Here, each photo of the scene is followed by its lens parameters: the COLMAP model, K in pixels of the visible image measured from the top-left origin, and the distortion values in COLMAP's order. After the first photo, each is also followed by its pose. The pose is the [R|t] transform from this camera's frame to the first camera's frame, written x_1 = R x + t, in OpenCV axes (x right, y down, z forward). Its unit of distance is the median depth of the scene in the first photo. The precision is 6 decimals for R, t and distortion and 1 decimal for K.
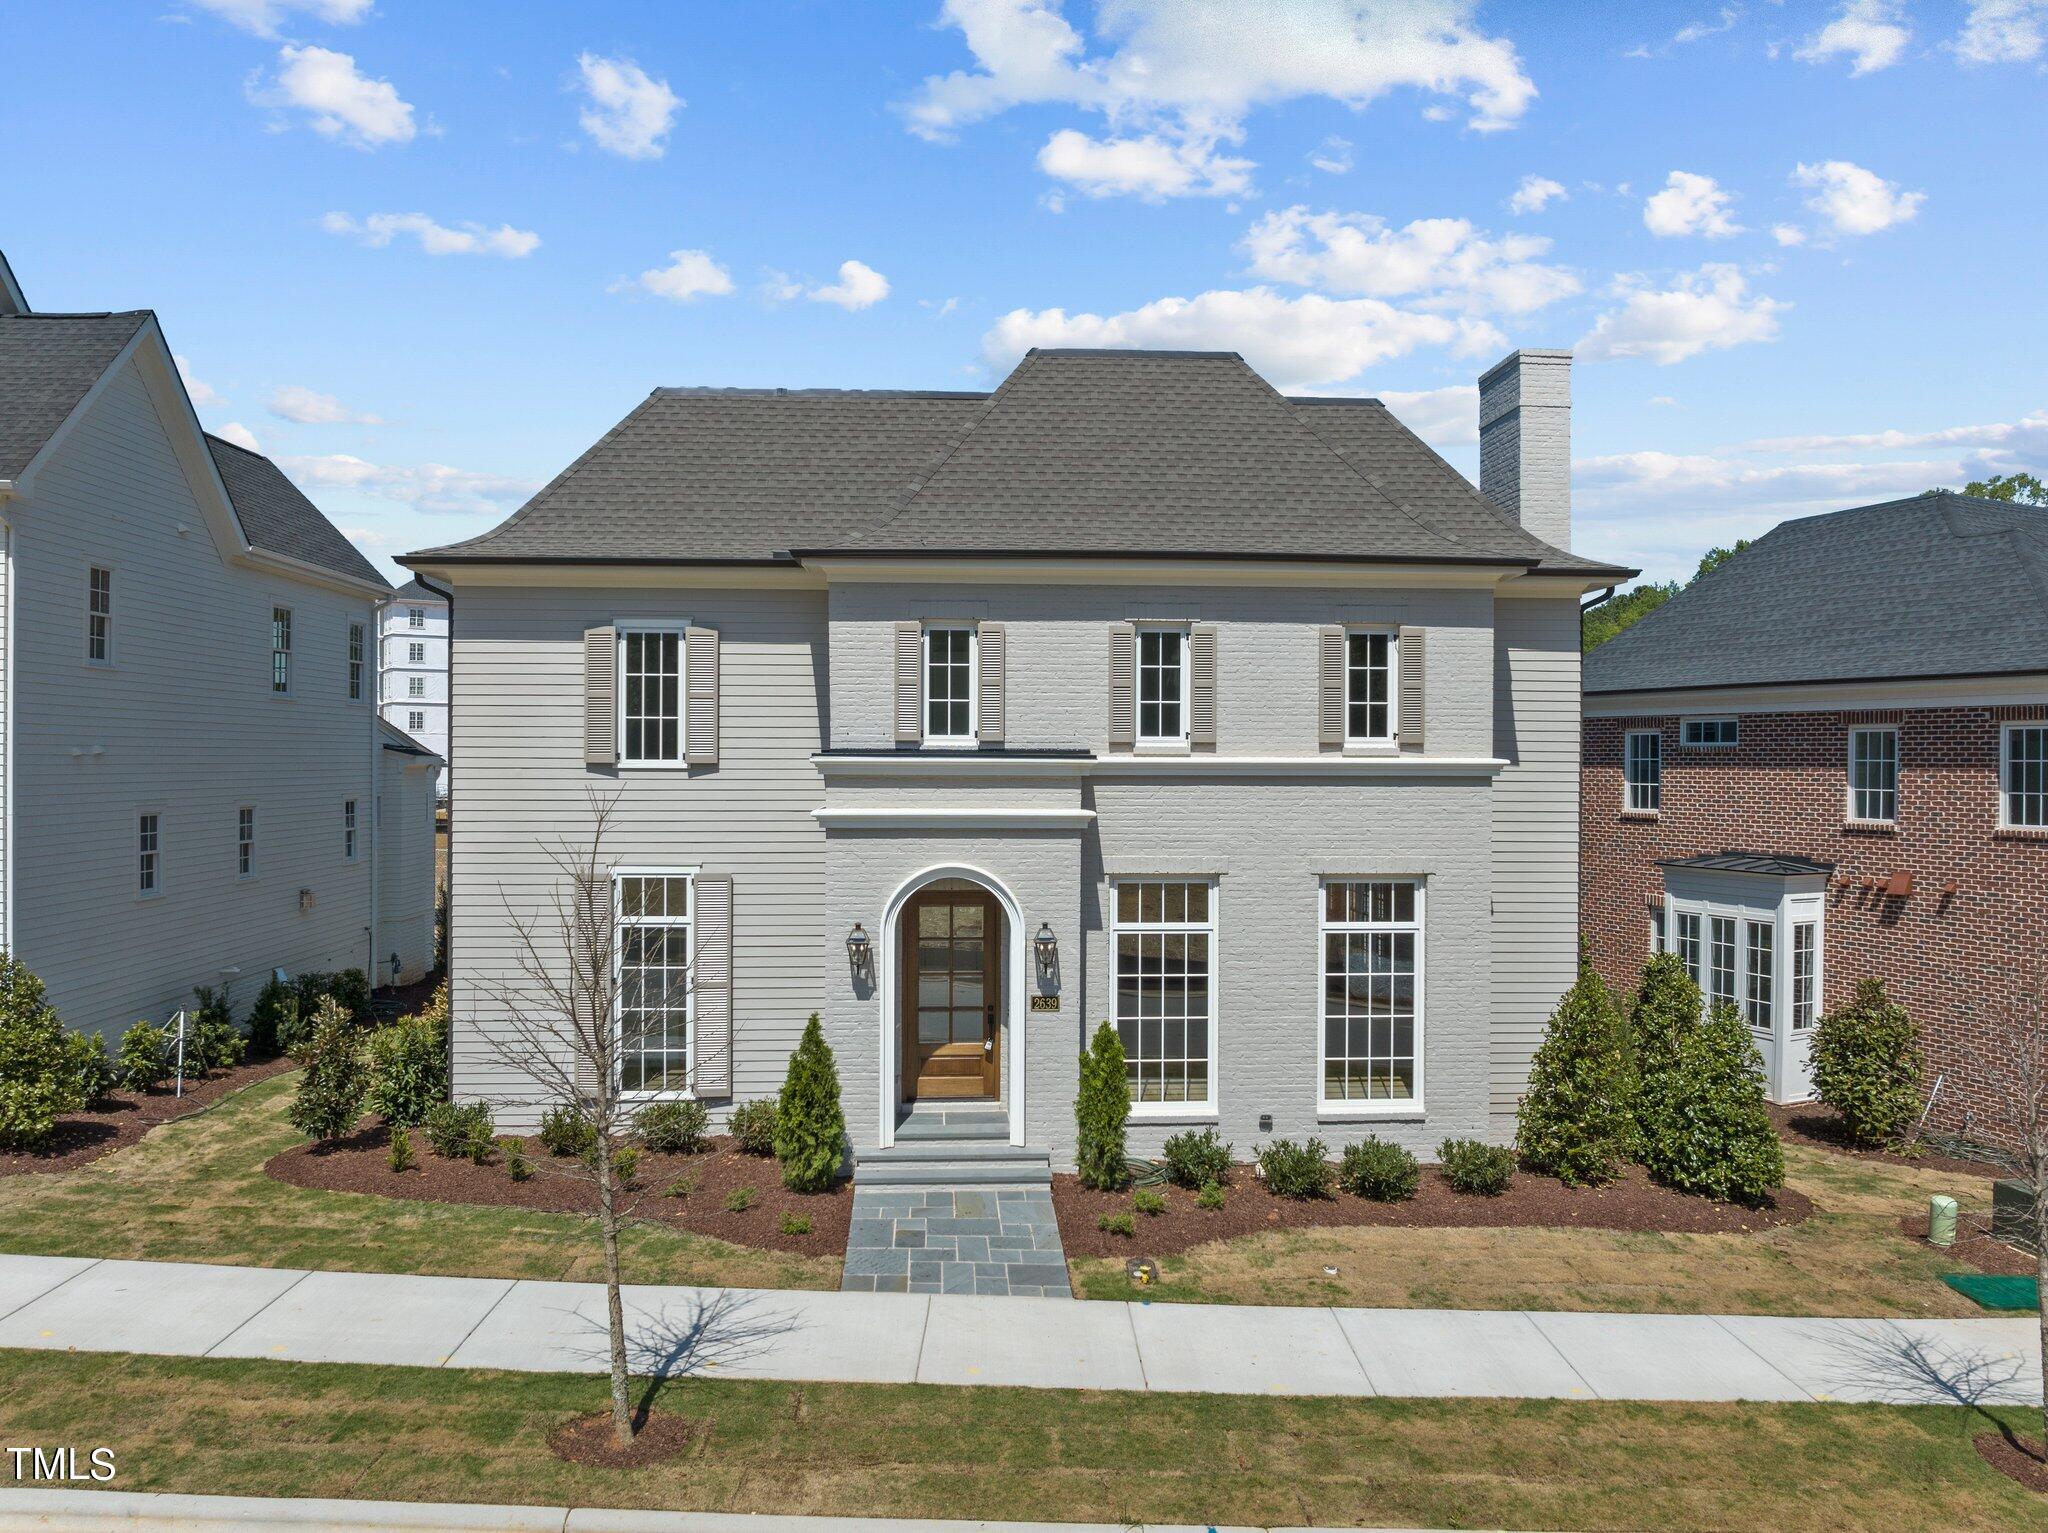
lens RADIAL K [[1446.2, 0, 1024.0], [0, 1446.2, 766.5], [0, 0, 1]] dist [-0.037426, -0.000560]
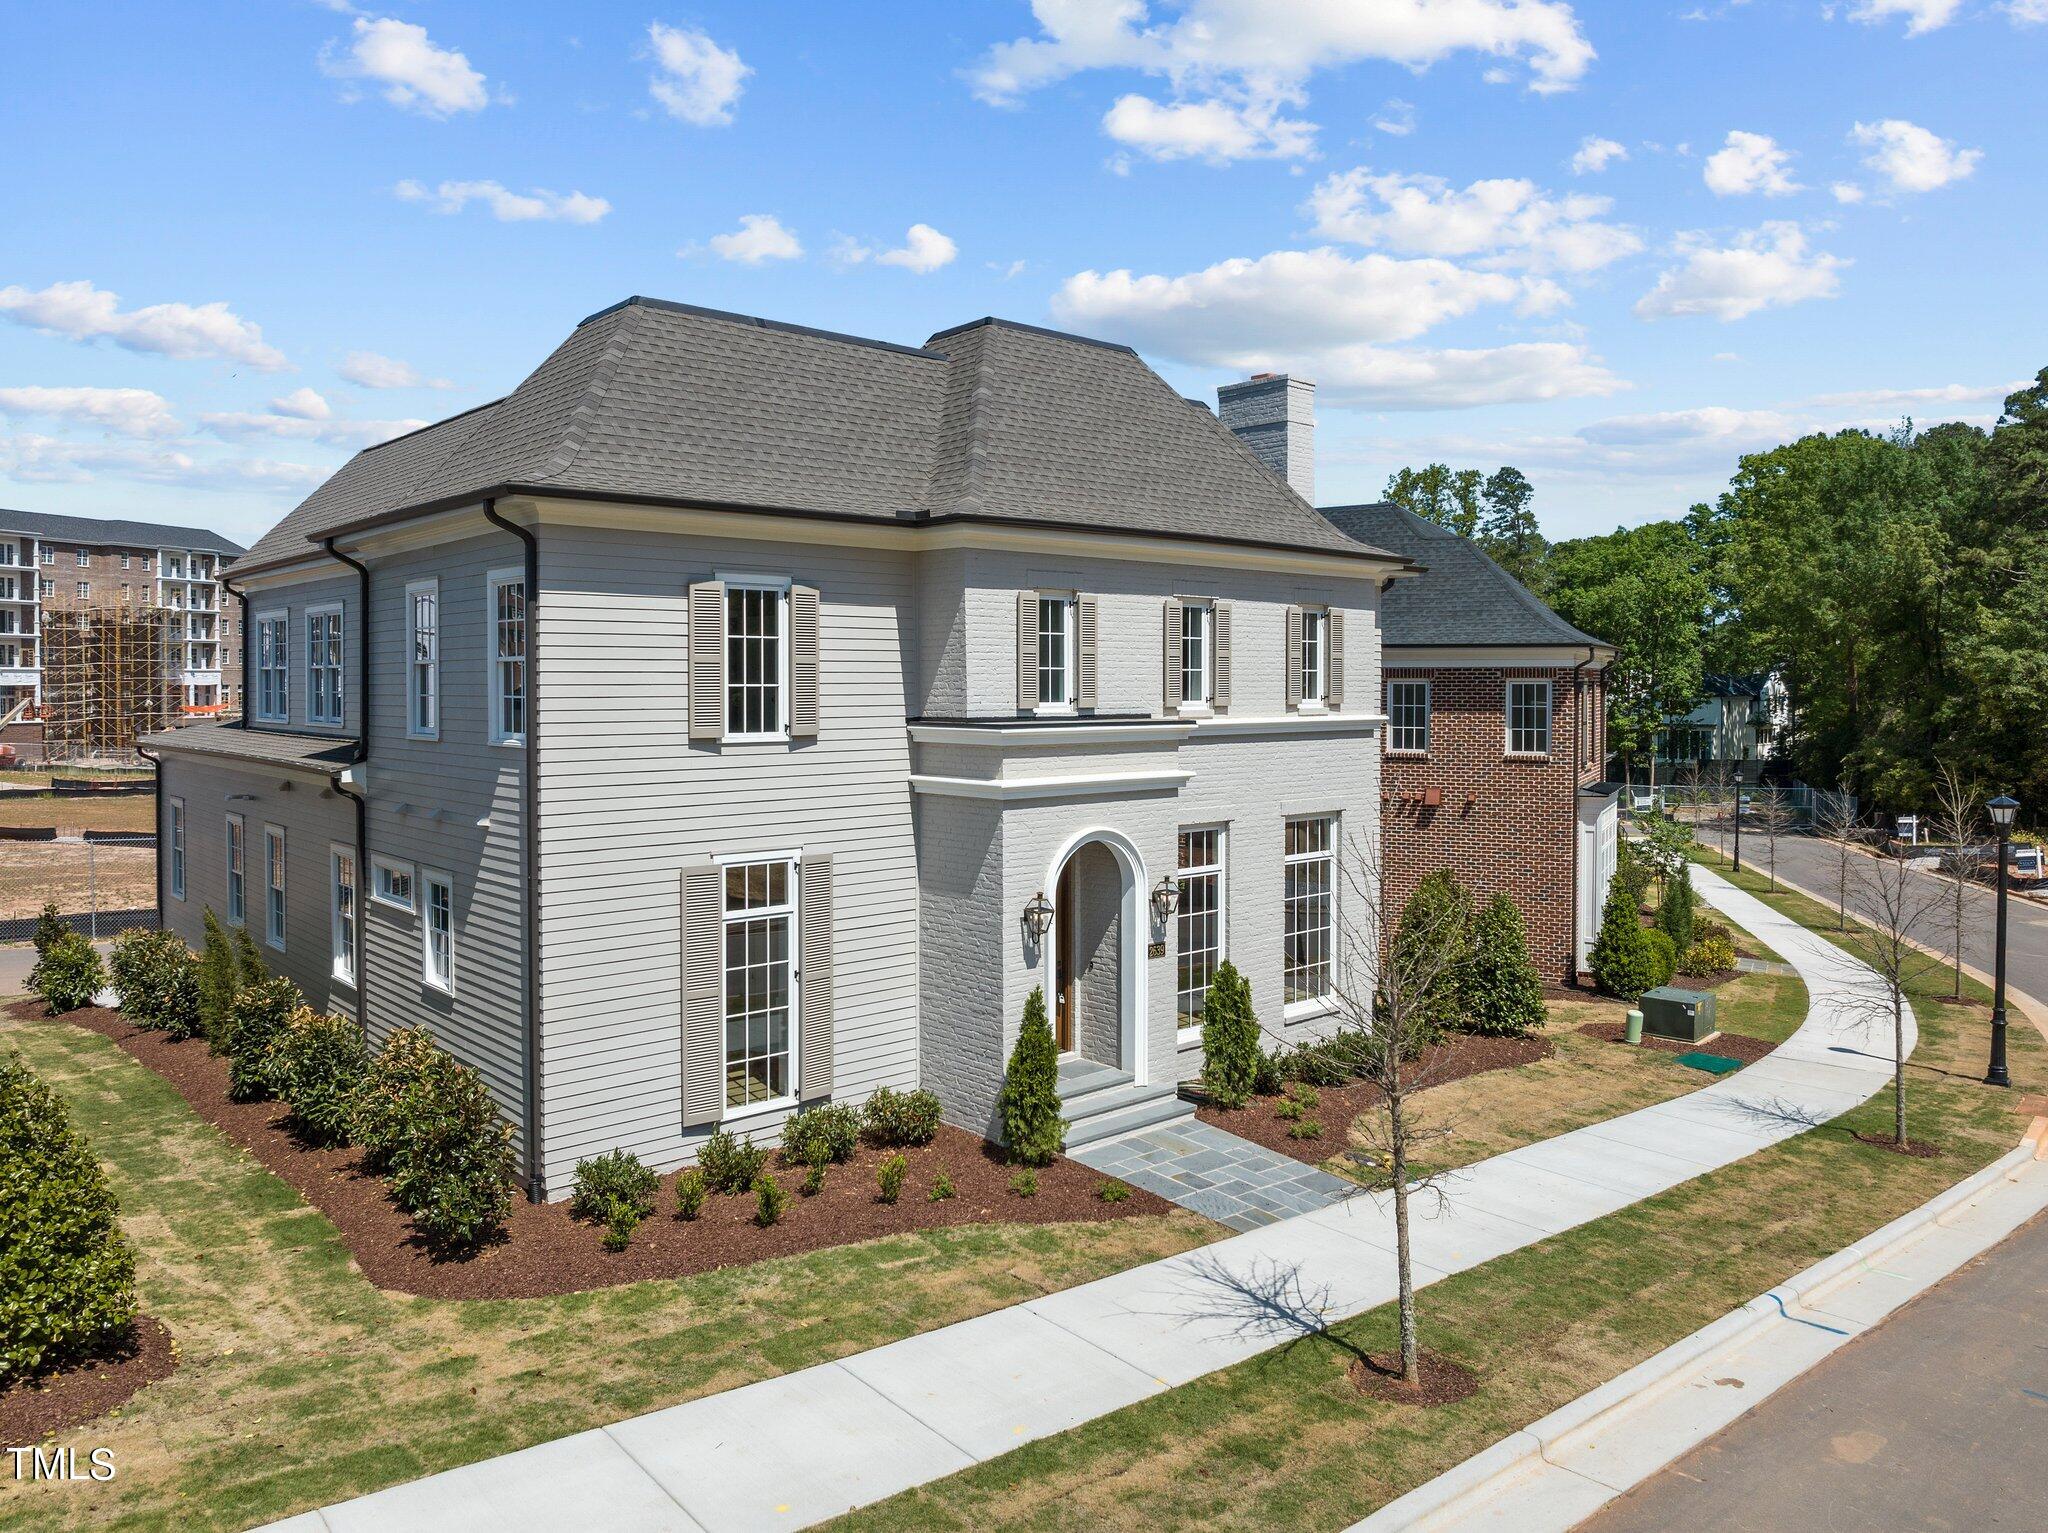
lens RADIAL K [[1465.5, 0, 1026.1], [0, 1465.5, 708.7], [0, 0, 1]] dist [-0.036493, 0.006433]
pose [[0.782367, -0.015267, 0.622630, -0.706441], [0.006685, 0.999848, 0.016117, -0.033785], [-0.622781, -0.008447, 0.782350, 0.195288]]
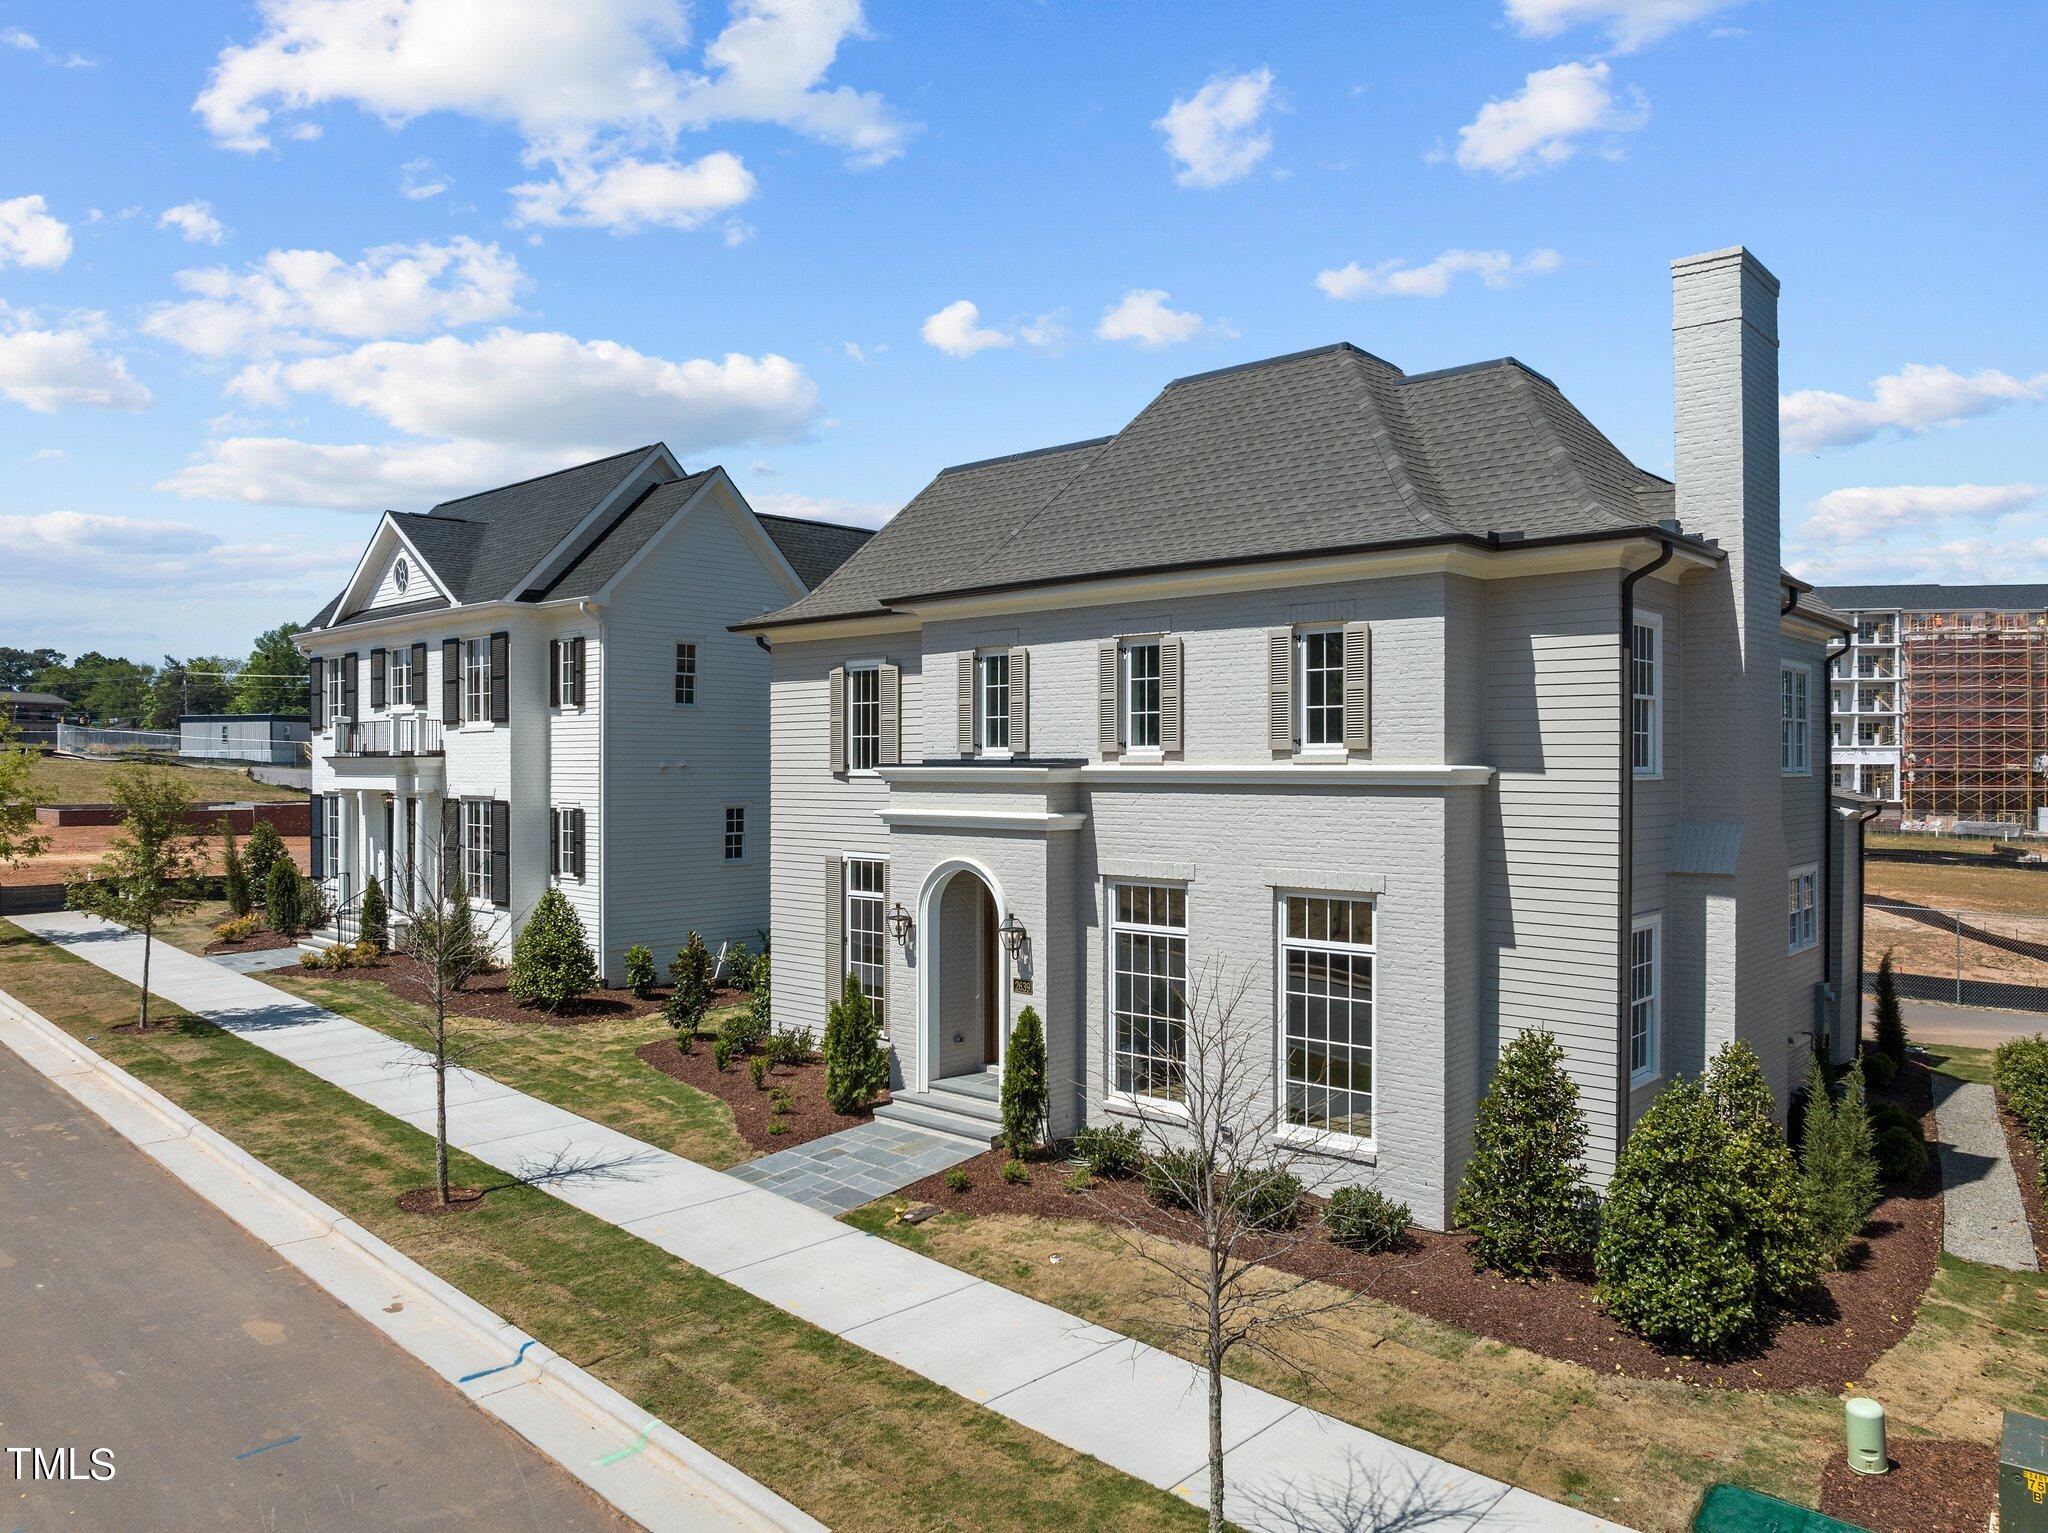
lens RADIAL K [[1426.3, 0, 1035.7], [0, 1426.3, 770.8], [0, 0, 1]] dist [-0.027727, -0.021544]
pose [[0.708719, -0.001724, -0.705489, 0.762566], [-0.001204, 0.999993, -0.003653, 0.001133], [0.705490, 0.003438, 0.708711, 0.214054]]
